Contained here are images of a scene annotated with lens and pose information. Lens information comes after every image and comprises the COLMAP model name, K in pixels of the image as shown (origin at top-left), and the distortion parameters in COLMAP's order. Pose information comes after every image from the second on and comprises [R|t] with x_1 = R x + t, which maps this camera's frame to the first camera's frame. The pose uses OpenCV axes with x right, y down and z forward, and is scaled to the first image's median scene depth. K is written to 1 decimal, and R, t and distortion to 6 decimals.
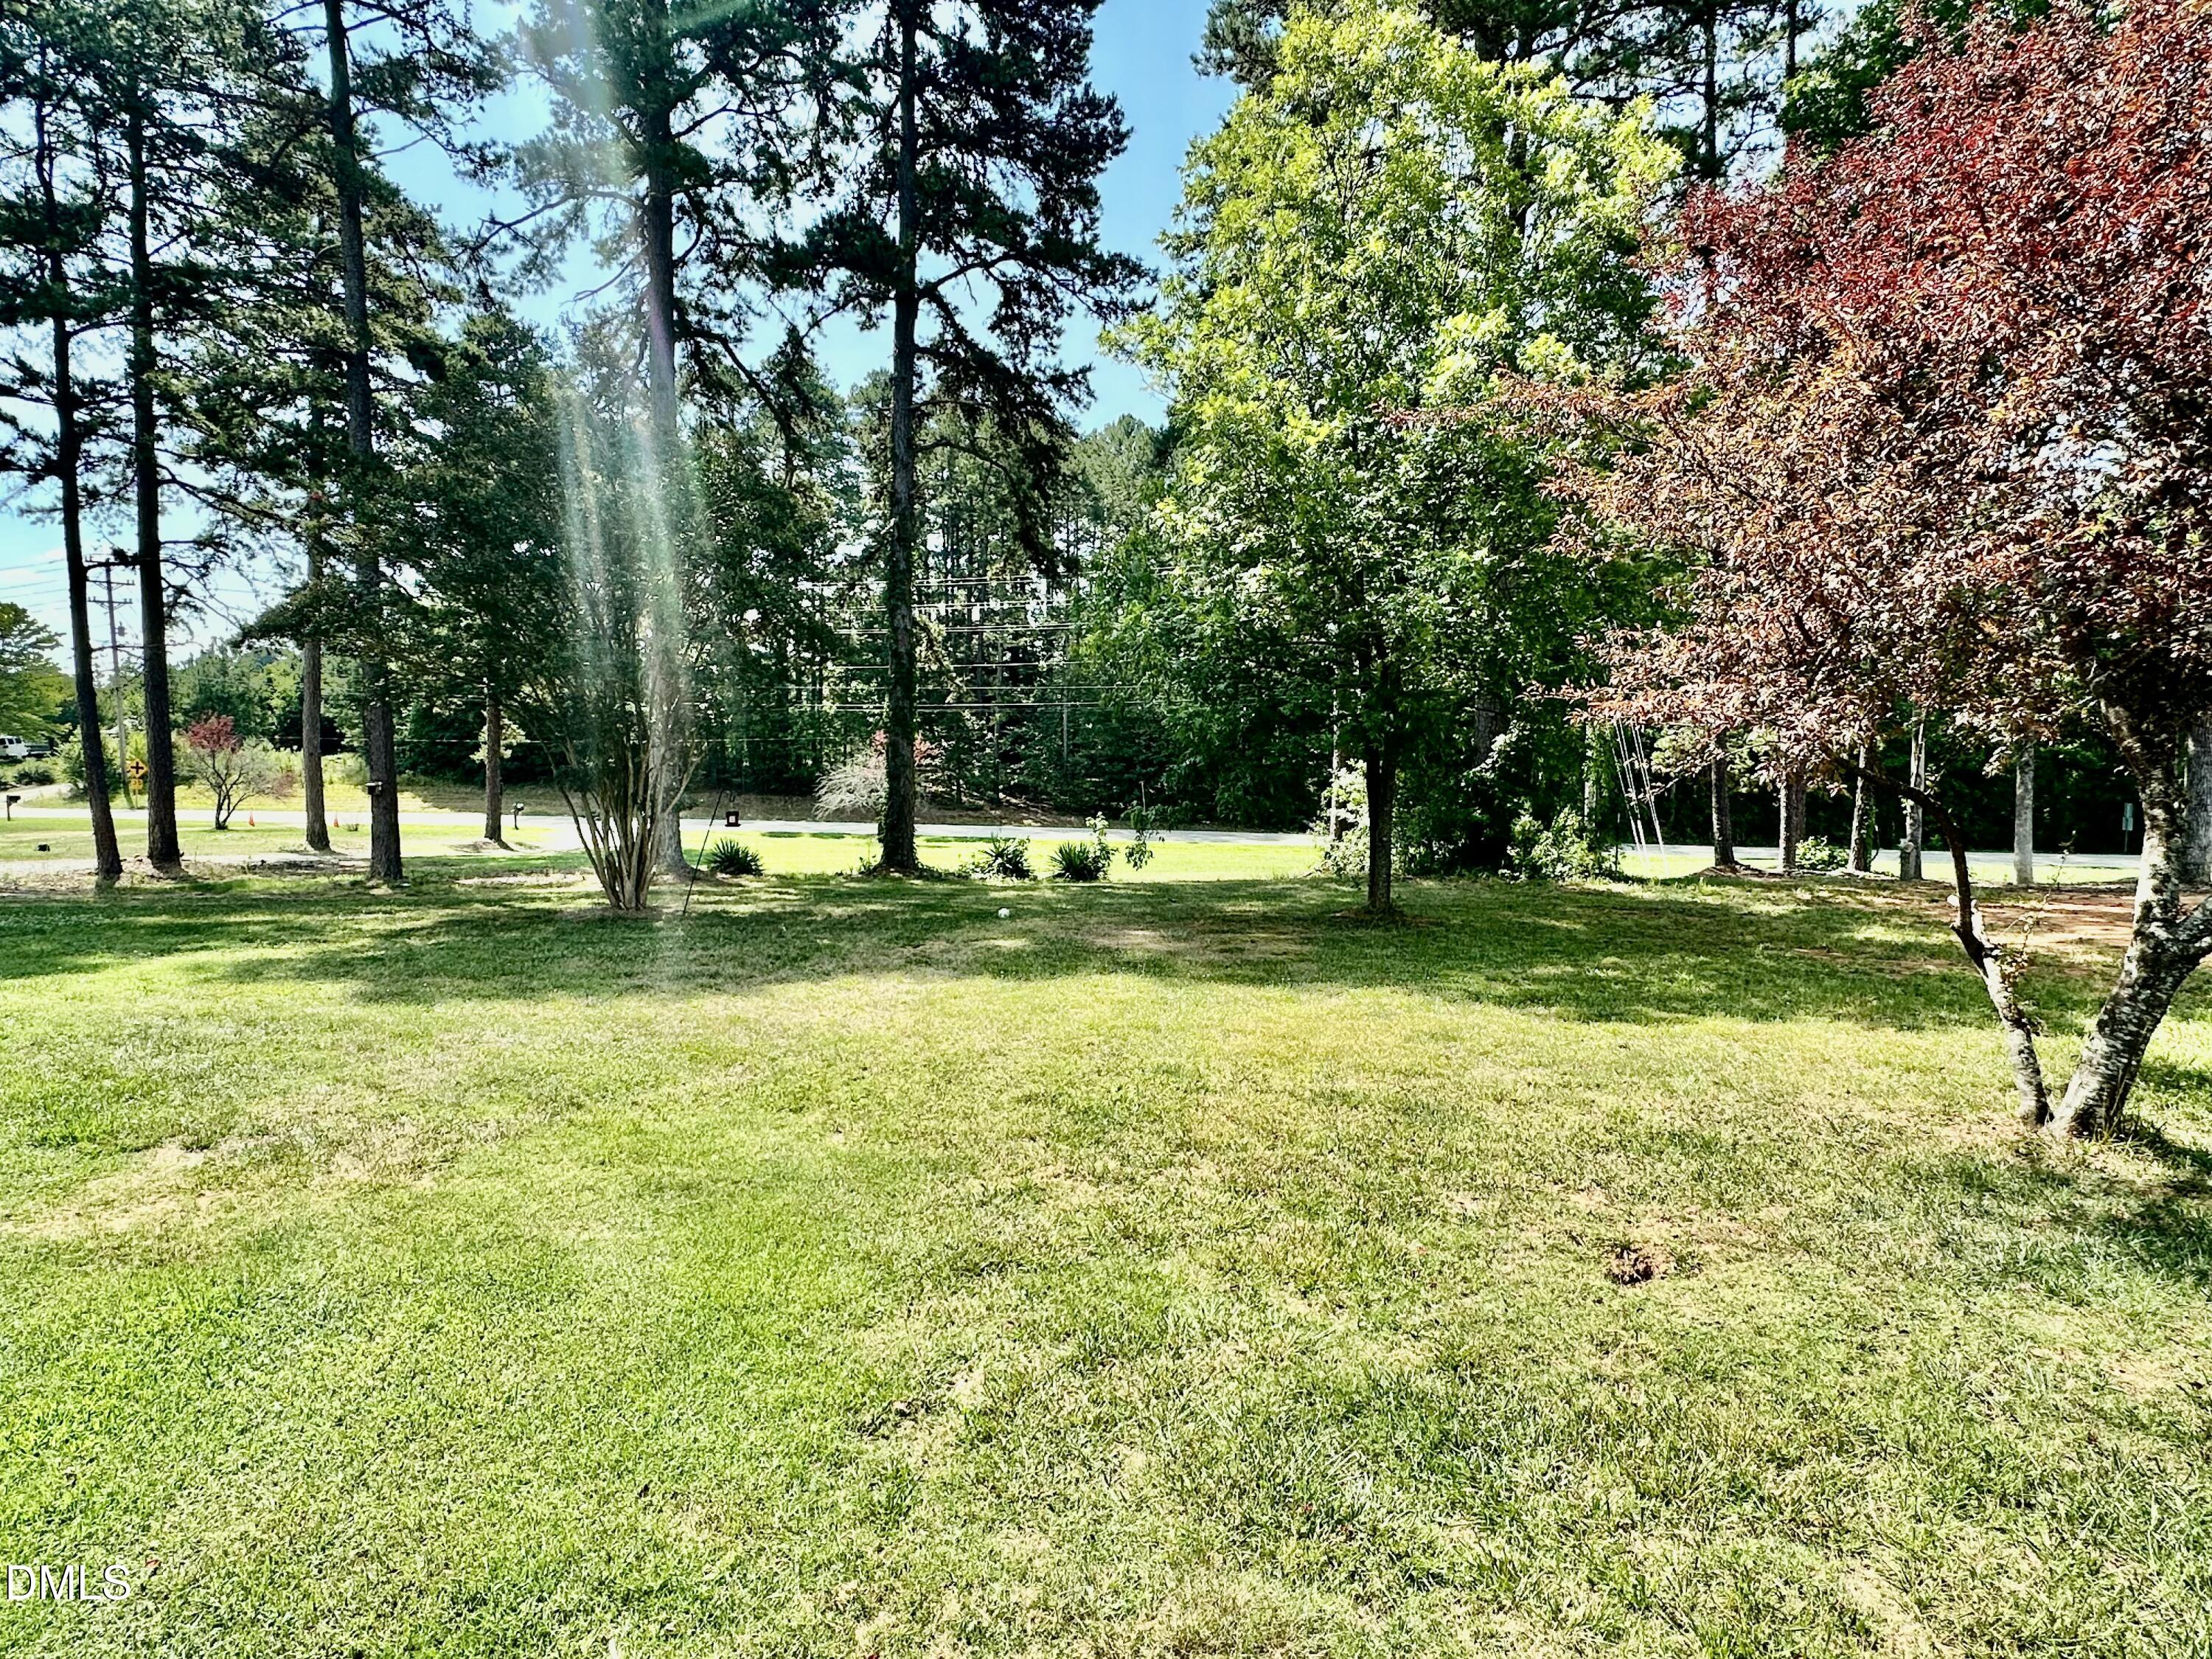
lens RADIAL K [[1251.2, 0, 1095.3], [0, 1251.2, 836.9], [0, 0, 1]] dist [-0.002452, 0.001019]
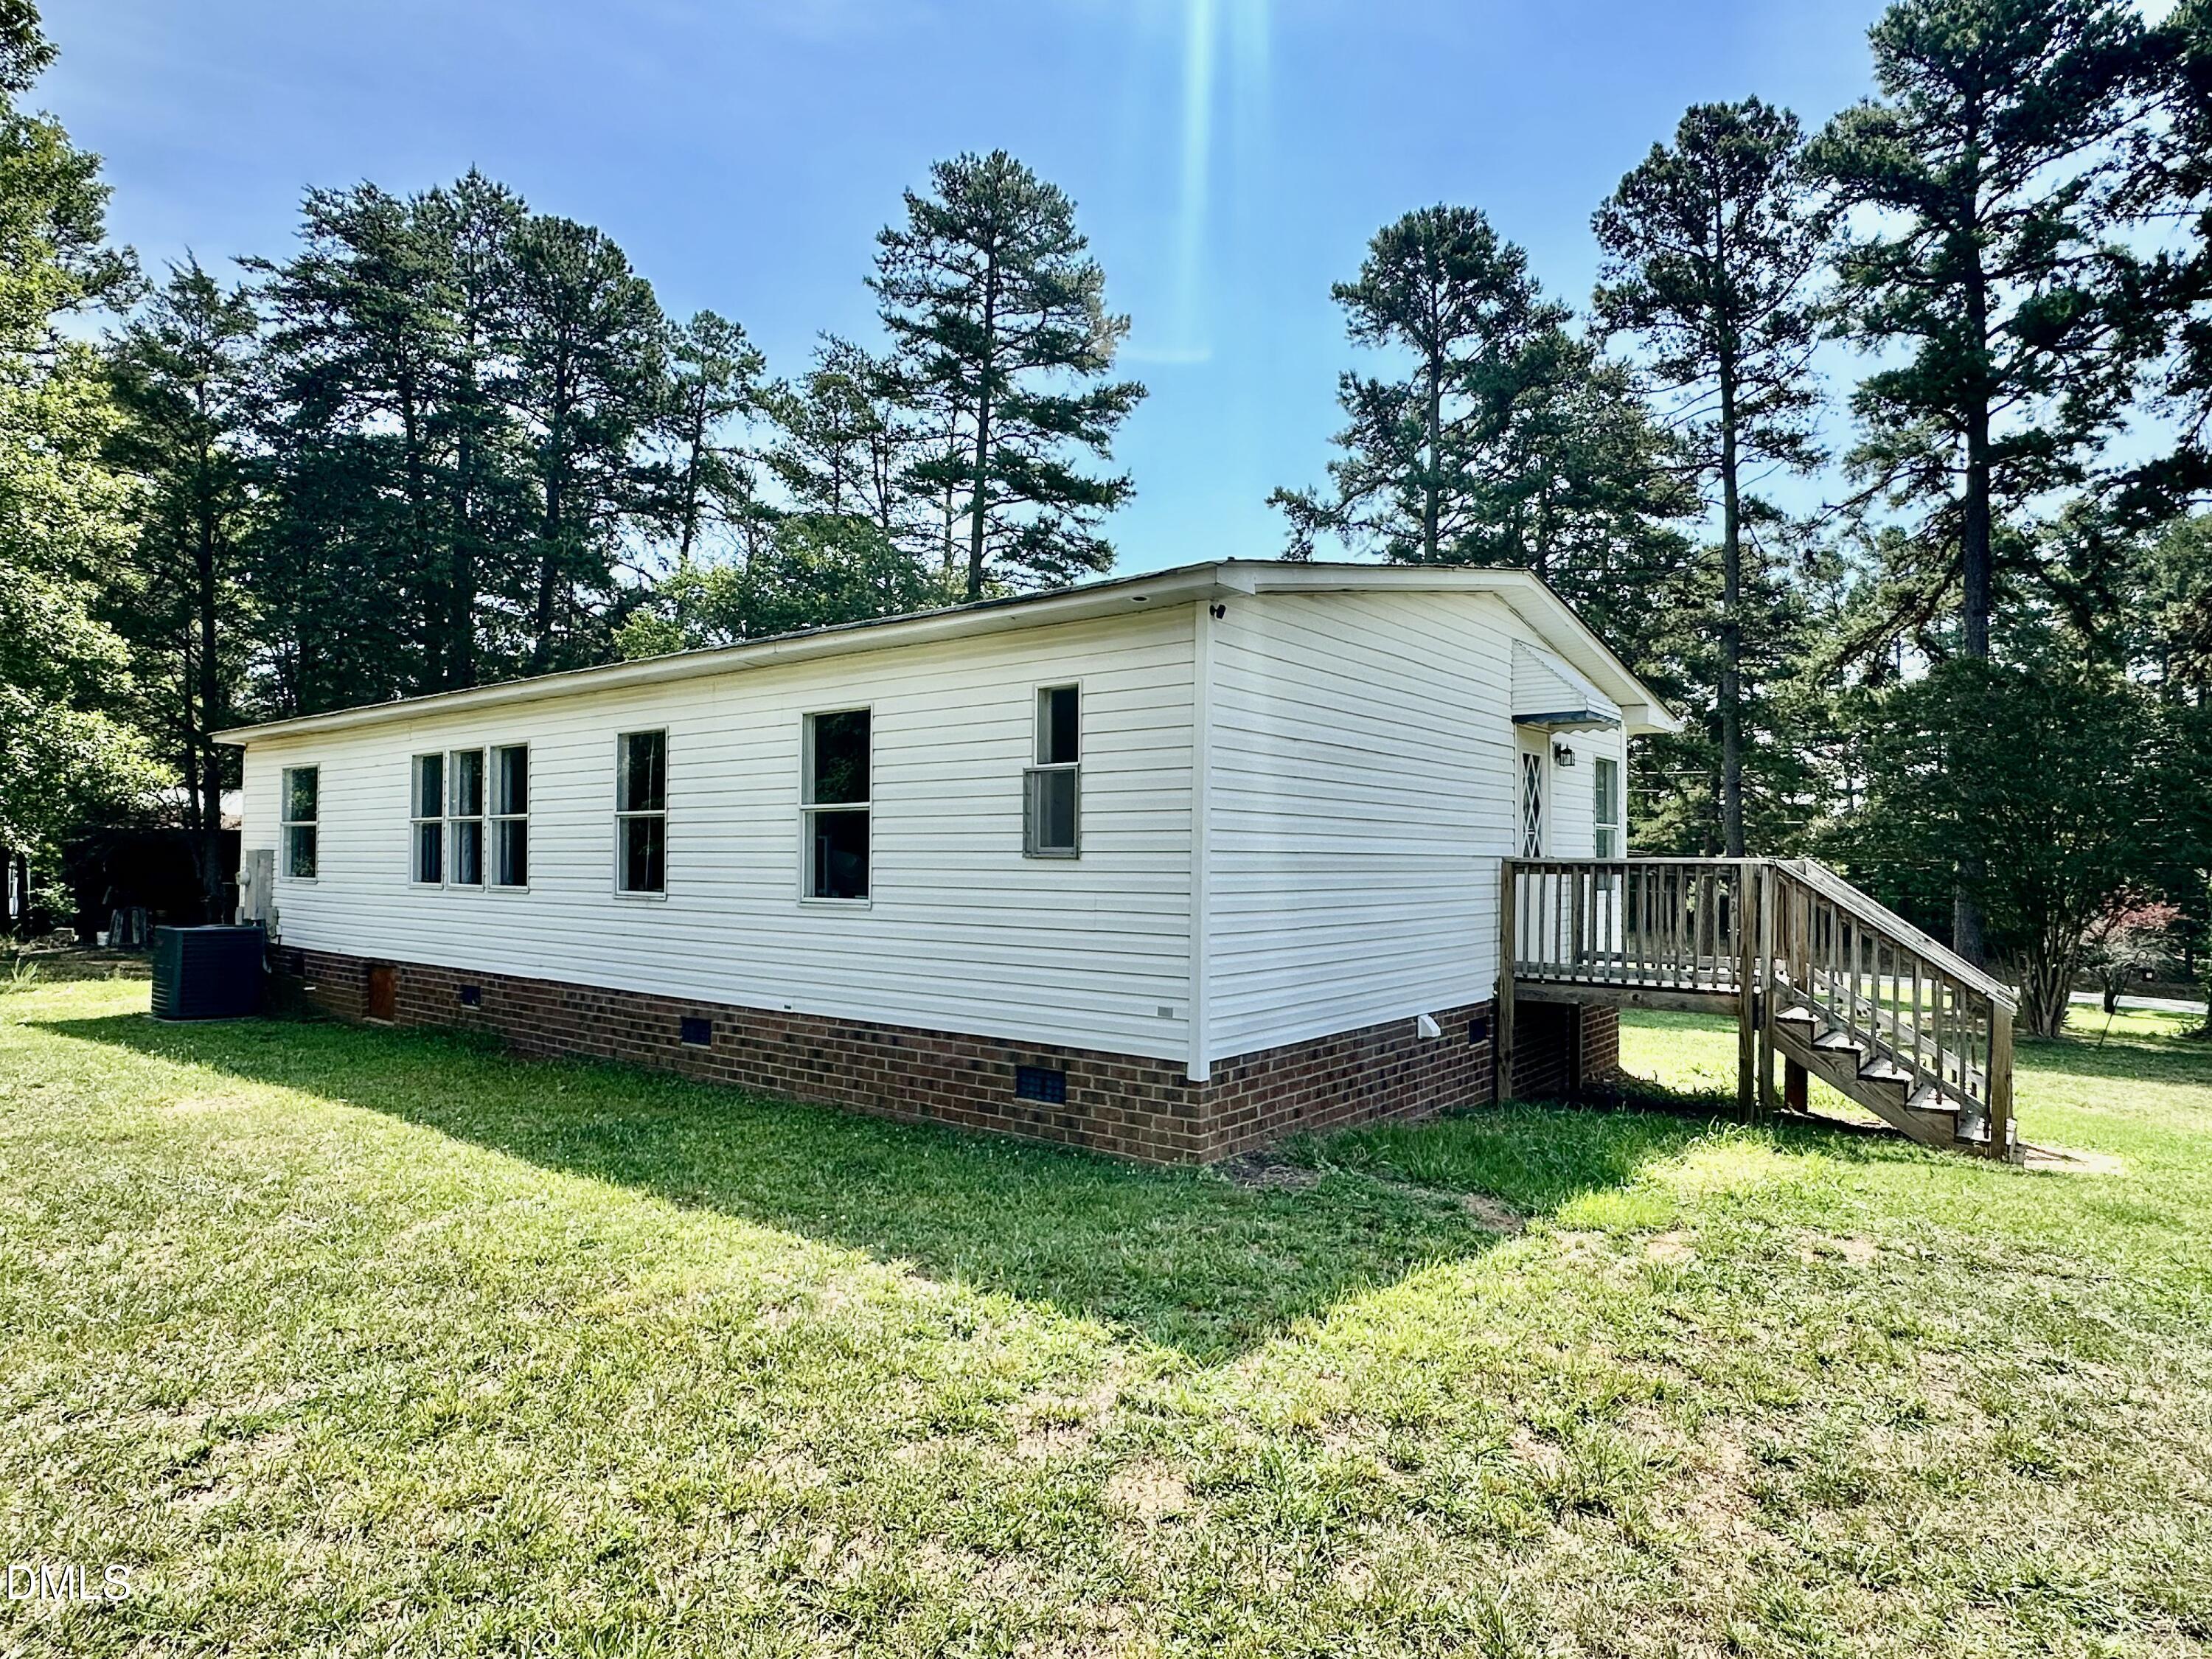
lens RADIAL K [[1251.2, 0, 1101.6], [0, 1251.2, 839.3], [0, 0, 1]] dist [-0.002452, 0.001019]
pose [[0.703609, -0.004839, -0.710571, -0.082657], [-0.075802, 0.993760, -0.081827, 0.020320], [0.706533, 0.111437, 0.698851, -0.405486]]
